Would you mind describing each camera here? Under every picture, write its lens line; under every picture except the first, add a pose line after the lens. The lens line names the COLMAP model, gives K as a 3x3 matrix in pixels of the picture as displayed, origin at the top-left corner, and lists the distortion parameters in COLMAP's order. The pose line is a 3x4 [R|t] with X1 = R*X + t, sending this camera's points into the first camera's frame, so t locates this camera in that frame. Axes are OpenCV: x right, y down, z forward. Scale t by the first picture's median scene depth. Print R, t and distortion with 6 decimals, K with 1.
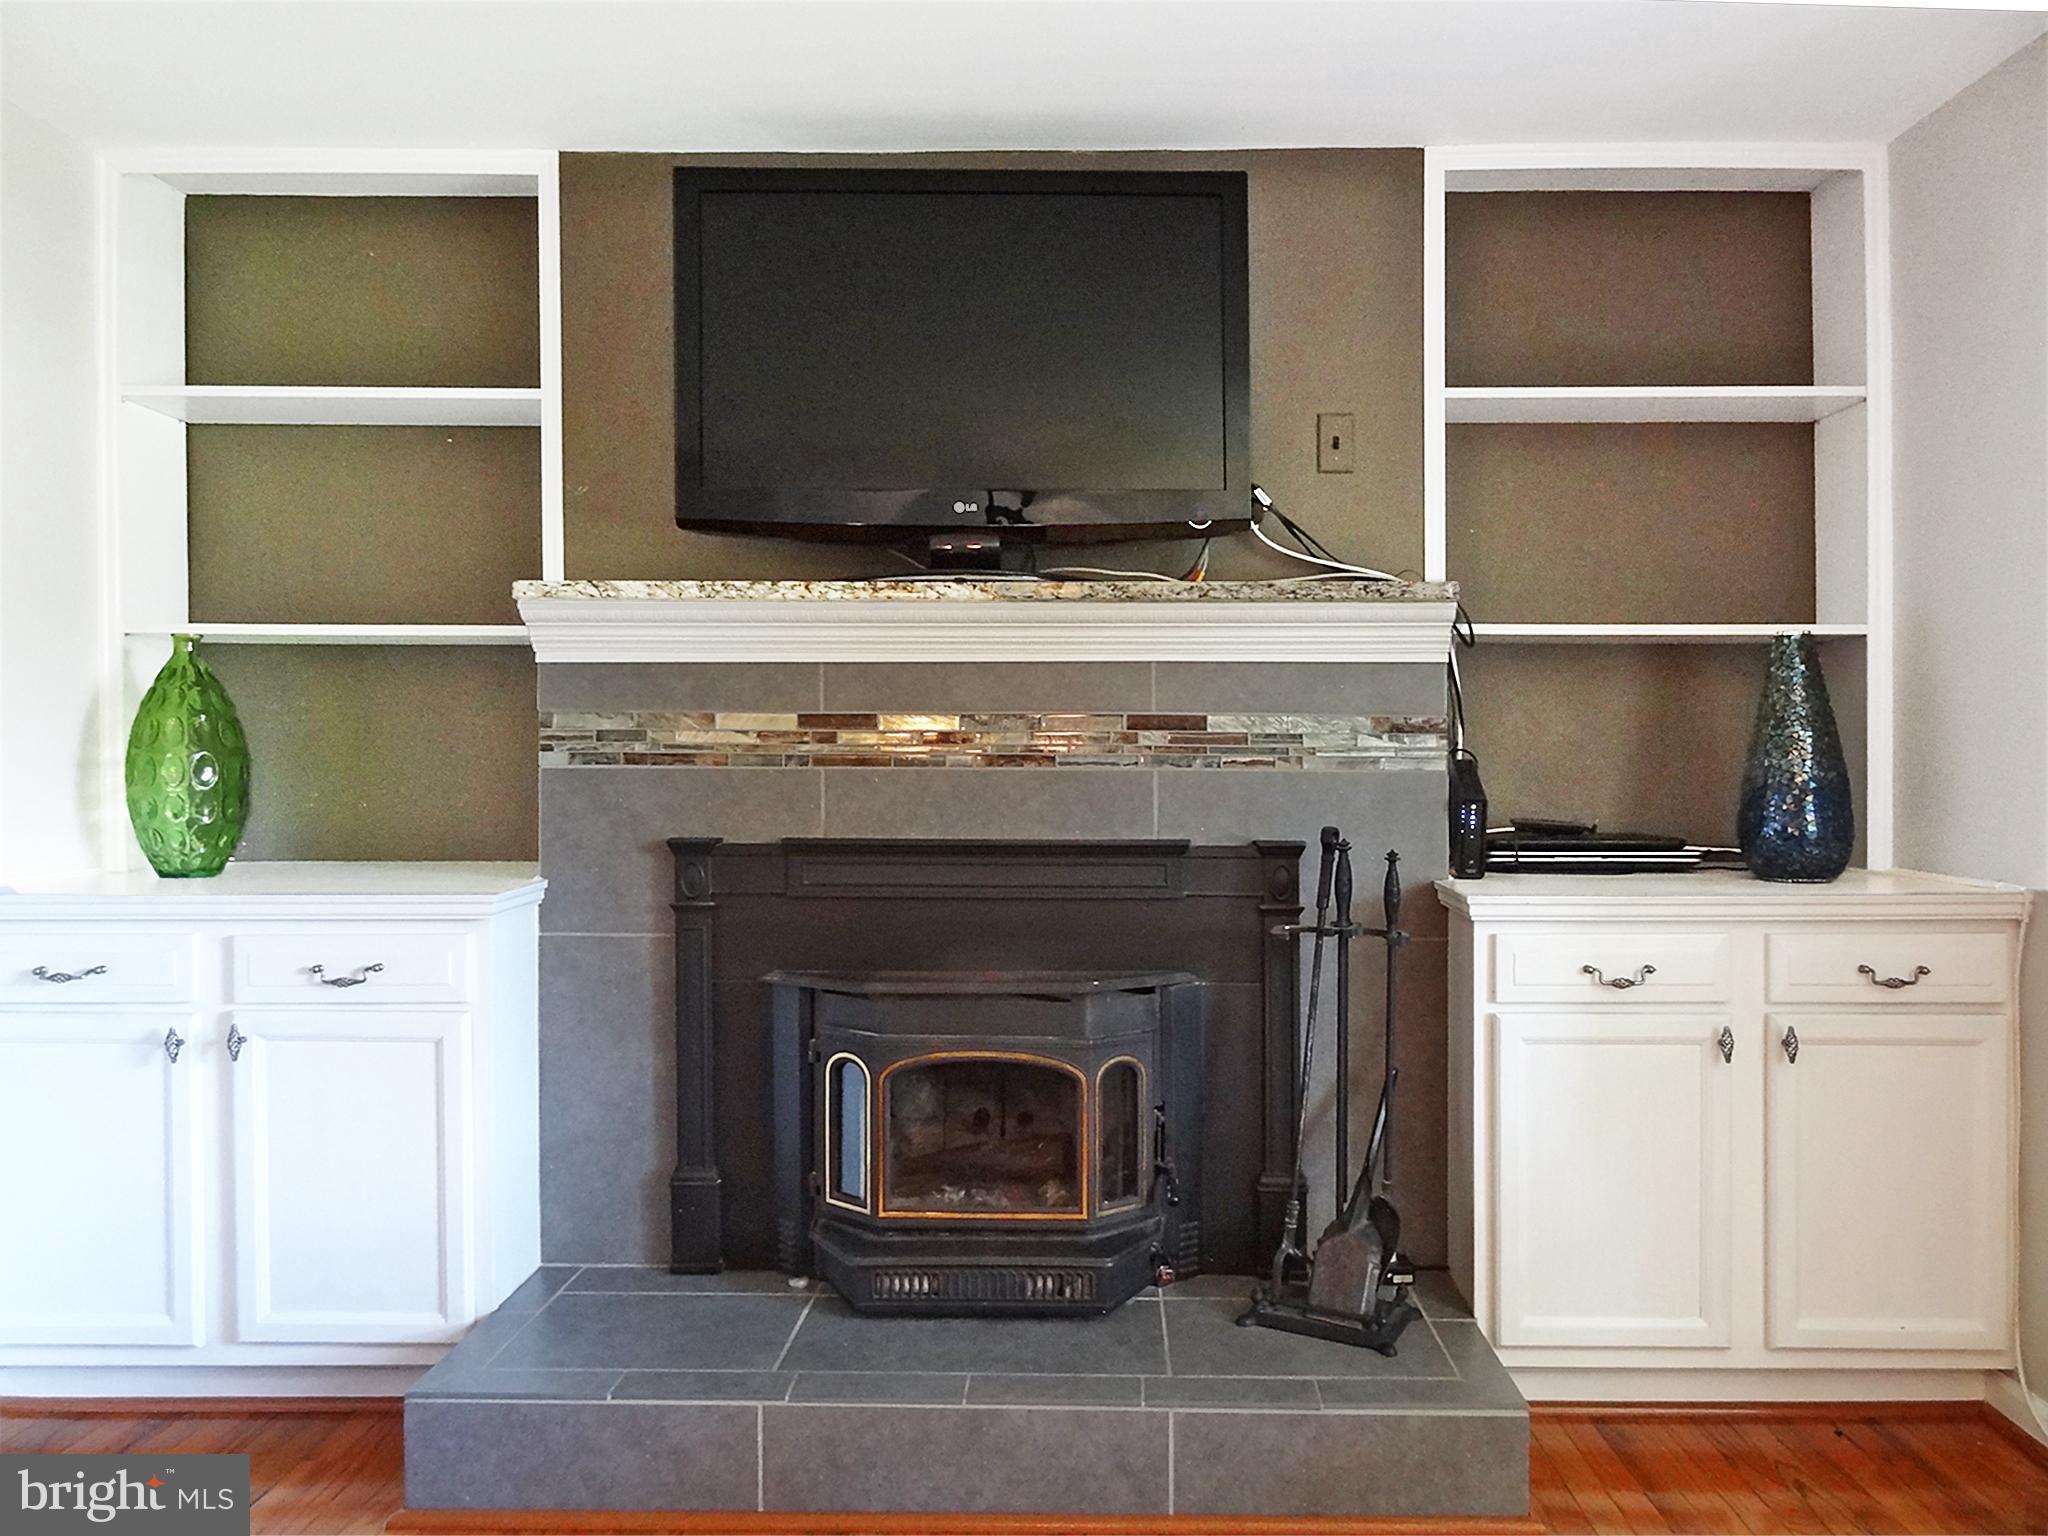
lens RADIAL K [[1851.7, 0, 1024.4], [0, 1851.7, 838.8], [0, 0, 1]] dist [-0.002565, 0.000551]
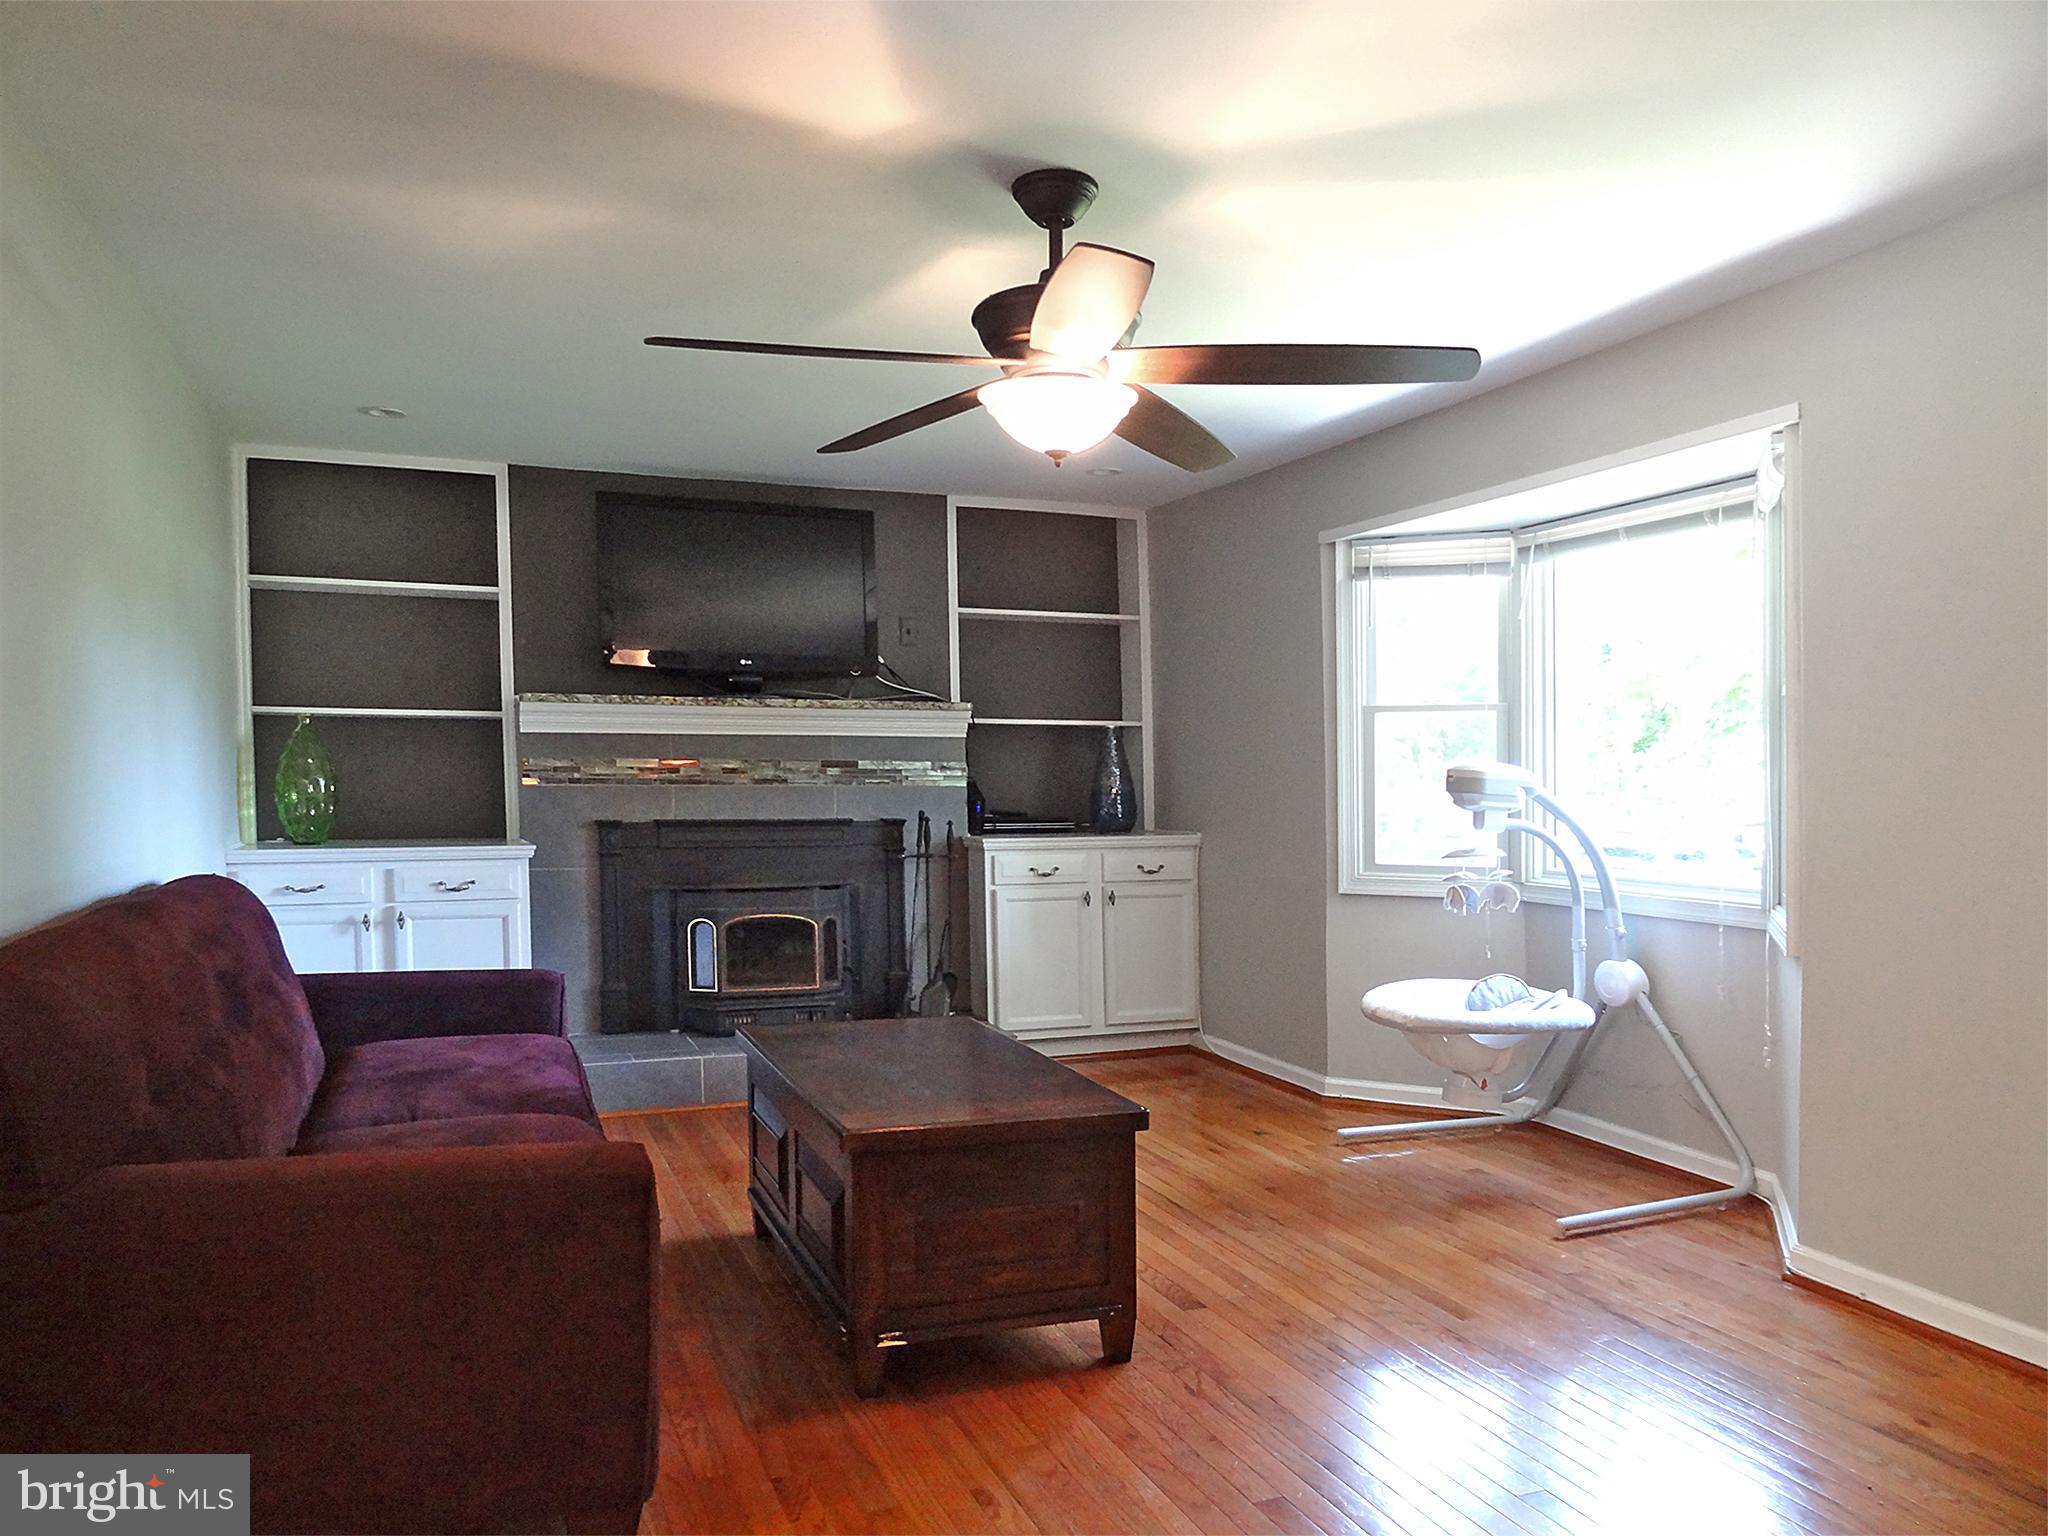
lens RADIAL K [[1457.9, 0, 1026.1], [0, 1457.9, 766.9], [0, 0, 1]] dist [-0.008977, -0.001709]
pose [[0.947325, 0.003029, 0.320261, -0.264554], [0.015035, 0.998432, -0.053919, 0.035455], [-0.319922, 0.055894, 0.945794, -0.676378]]
